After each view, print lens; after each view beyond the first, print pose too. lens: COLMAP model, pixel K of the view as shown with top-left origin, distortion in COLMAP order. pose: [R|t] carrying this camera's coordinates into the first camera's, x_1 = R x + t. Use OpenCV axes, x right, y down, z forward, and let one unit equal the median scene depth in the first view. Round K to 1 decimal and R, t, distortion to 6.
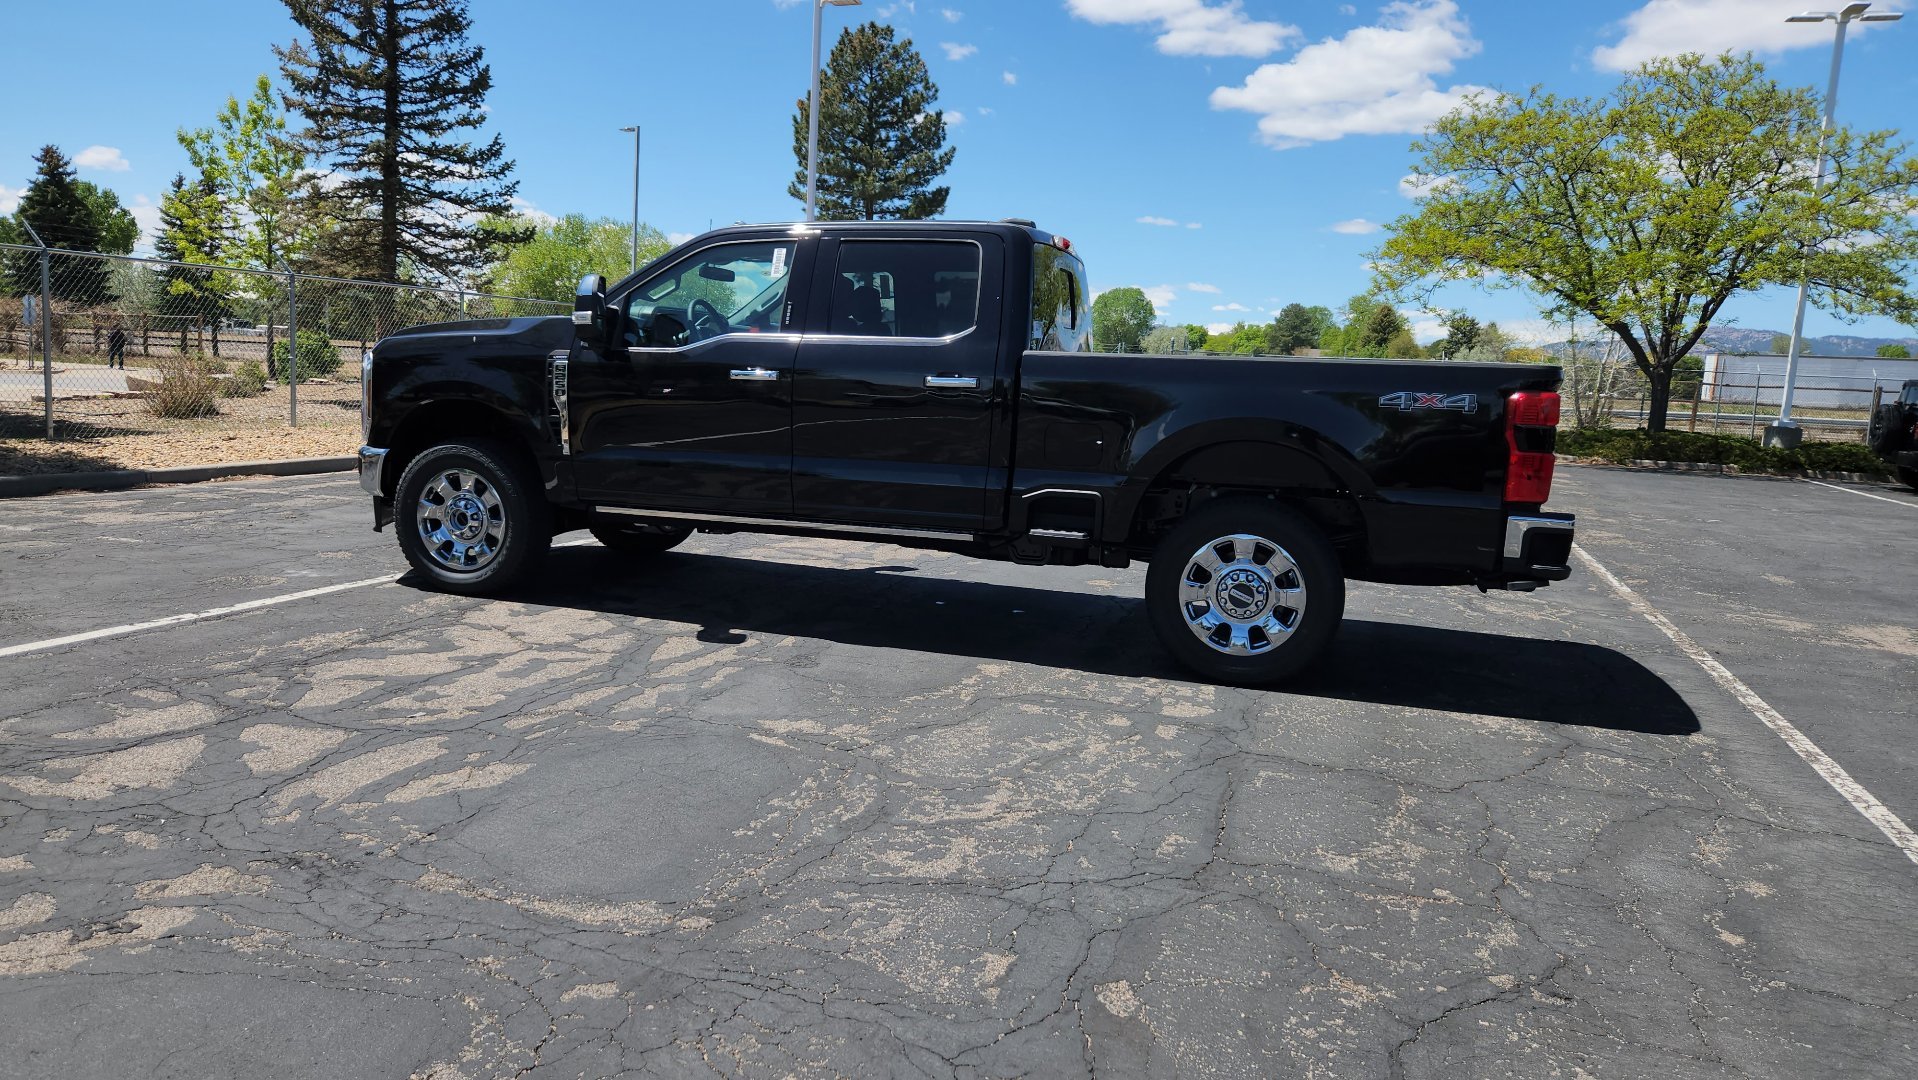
lens RADIAL K [[1280.4, 0, 932.4], [0, 1280.4, 534.4], [0, 0, 1]] dist [0.070846, -0.056611]
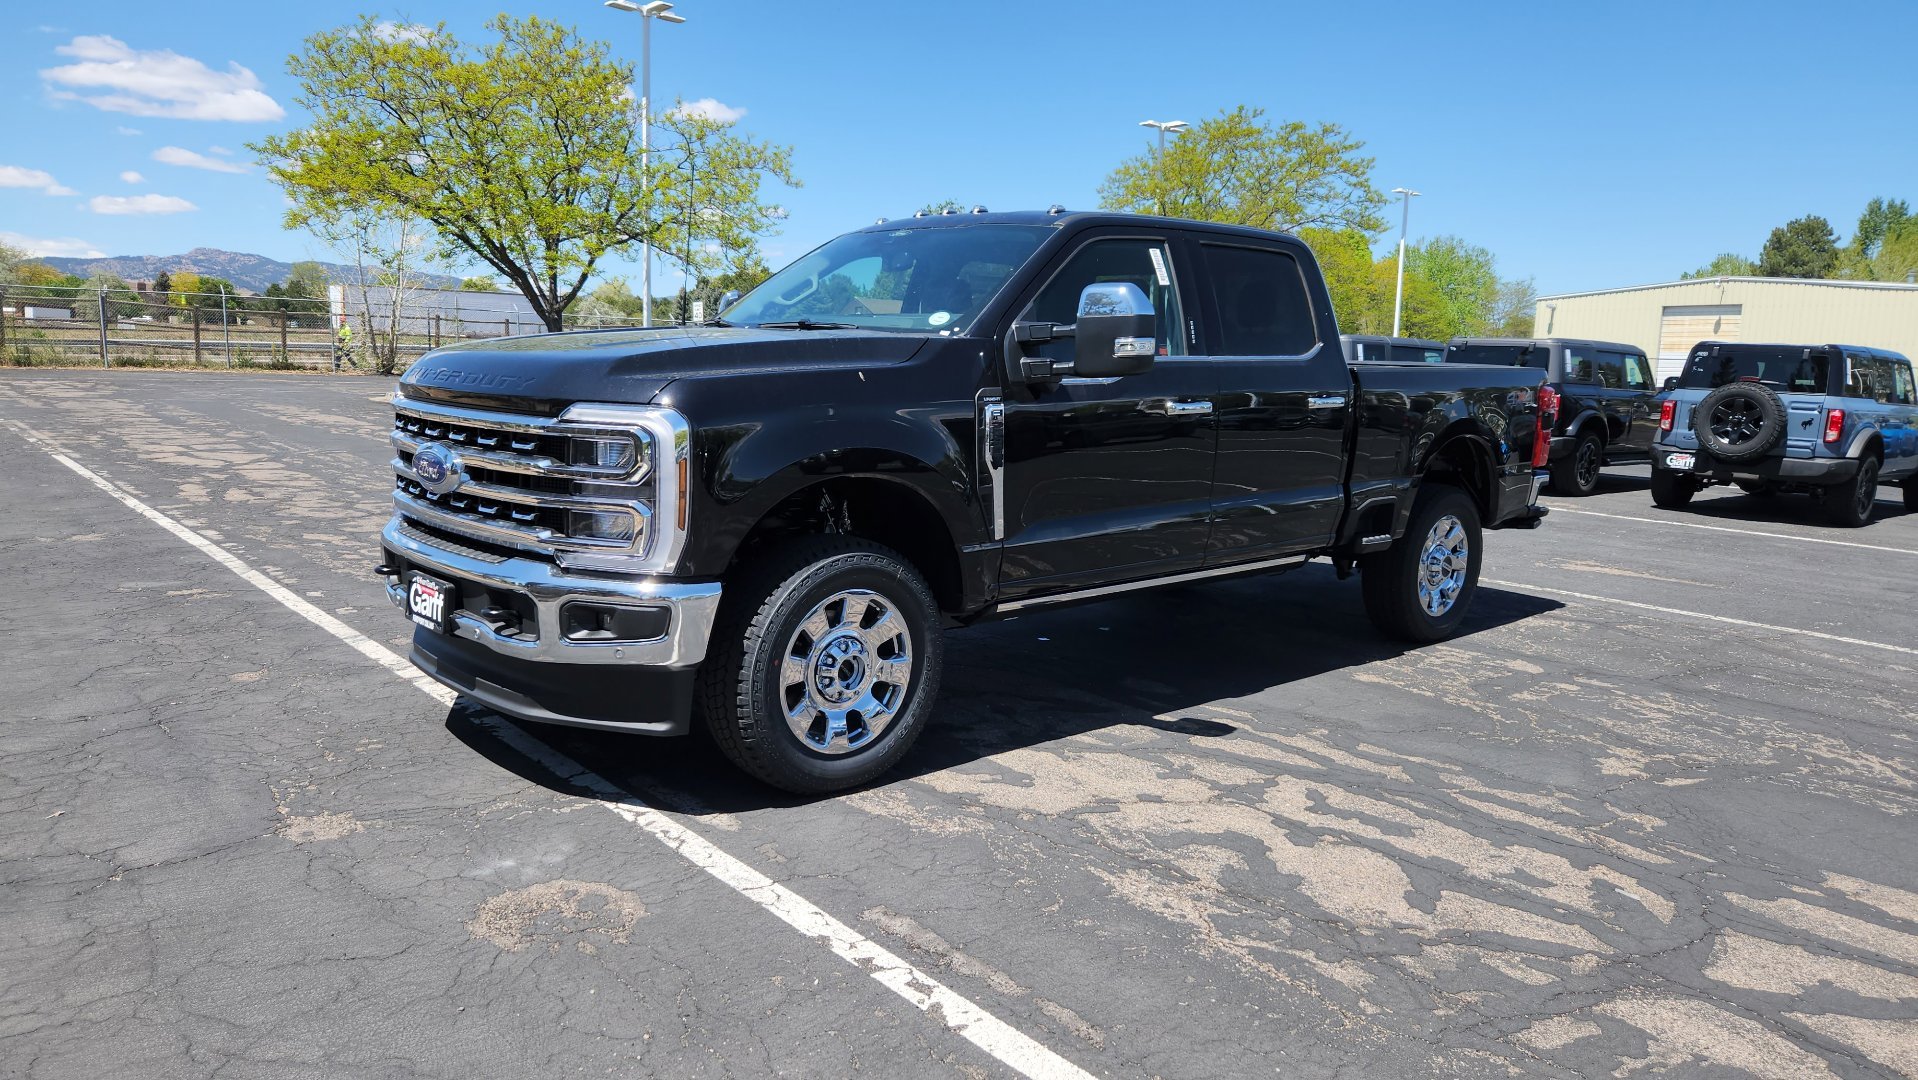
lens RADIAL K [[1282.0, 0, 934.4], [0, 1282.0, 551.9], [0, 0, 1]] dist [0.071660, -0.057808]
pose [[0.508582, -0.163354, 0.845376, -1.020882], [0.102884, 0.986333, 0.128696, -0.170156], [-0.854845, 0.021523, 0.518438, 0.780040]]
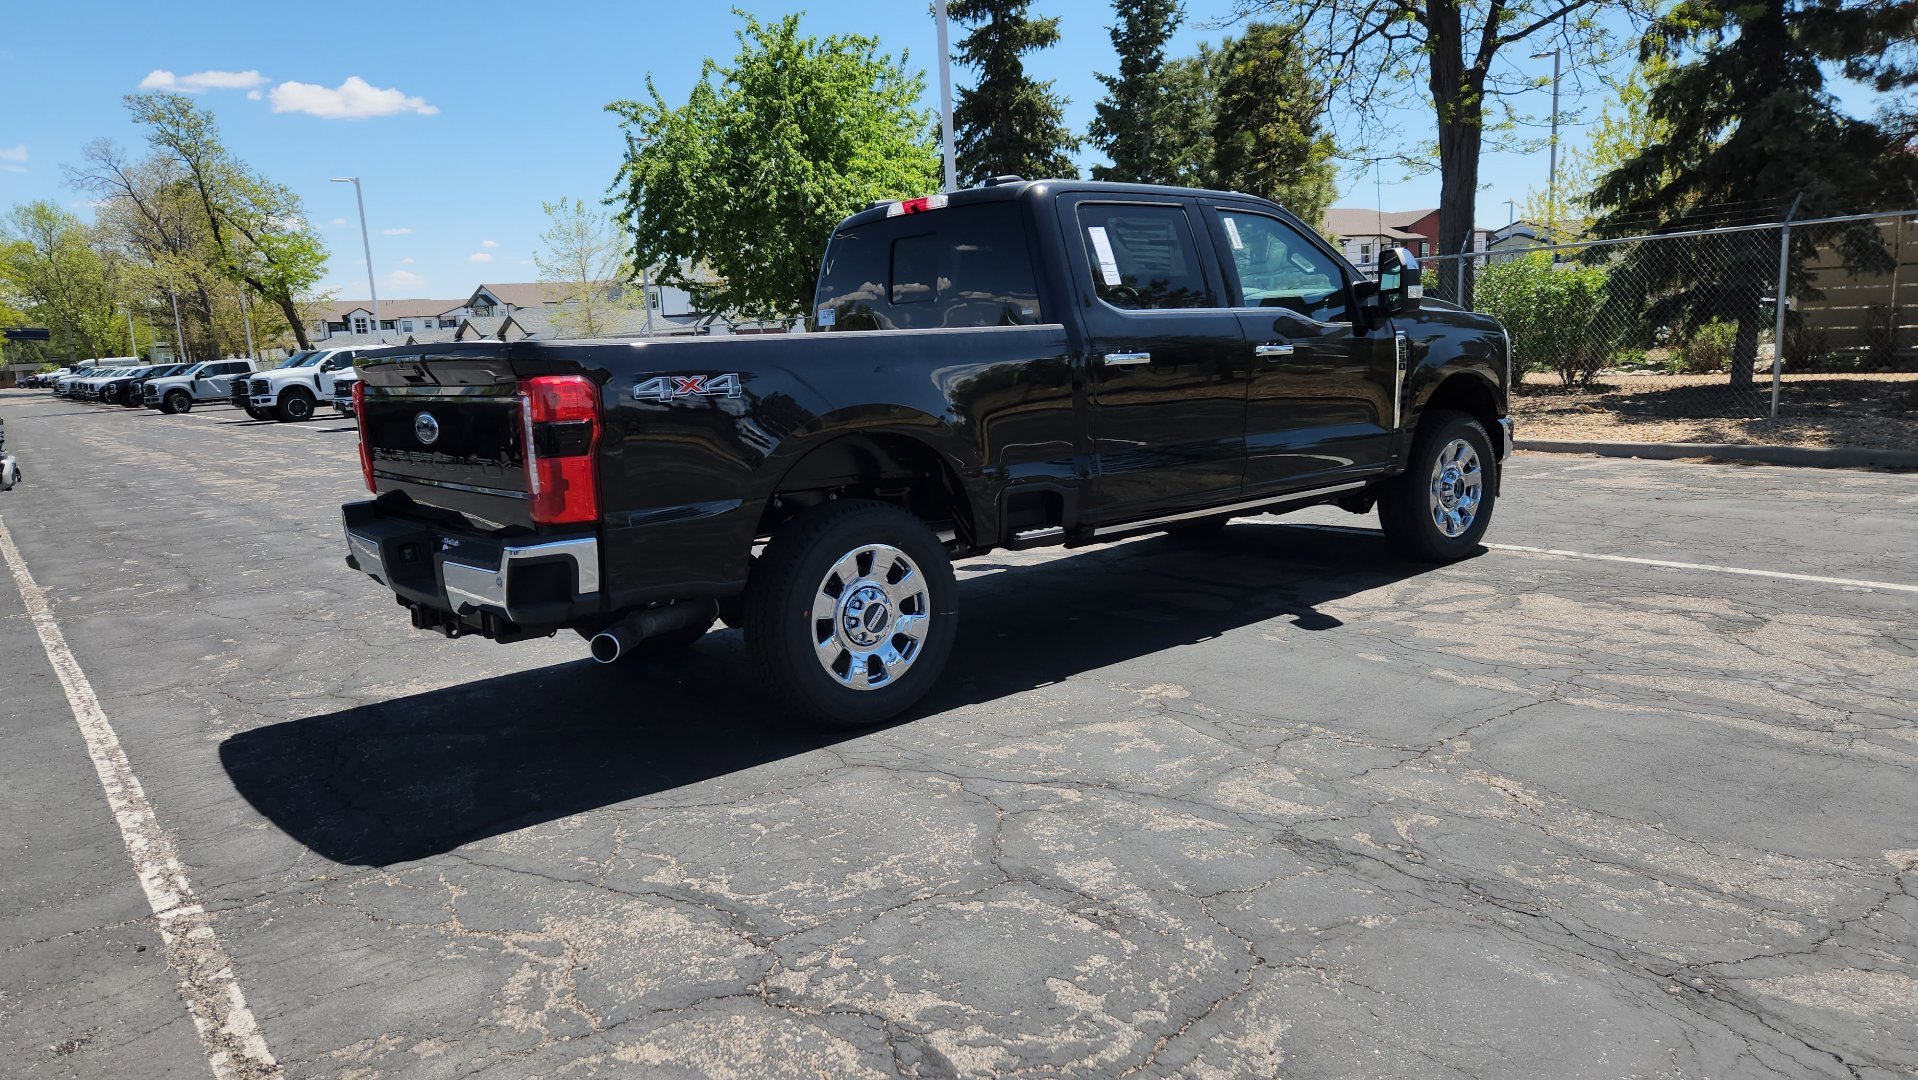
lens RADIAL K [[1282.0, 0, 925.9], [0, 1282.0, 546.3], [0, 0, 1]] dist [0.071660, -0.057808]
pose [[-0.558124, 0.114588, -0.821808, 0.998383], [-0.081443, 0.978071, 0.191687, -0.197511], [0.825751, 0.173915, -0.536552, 1.788347]]
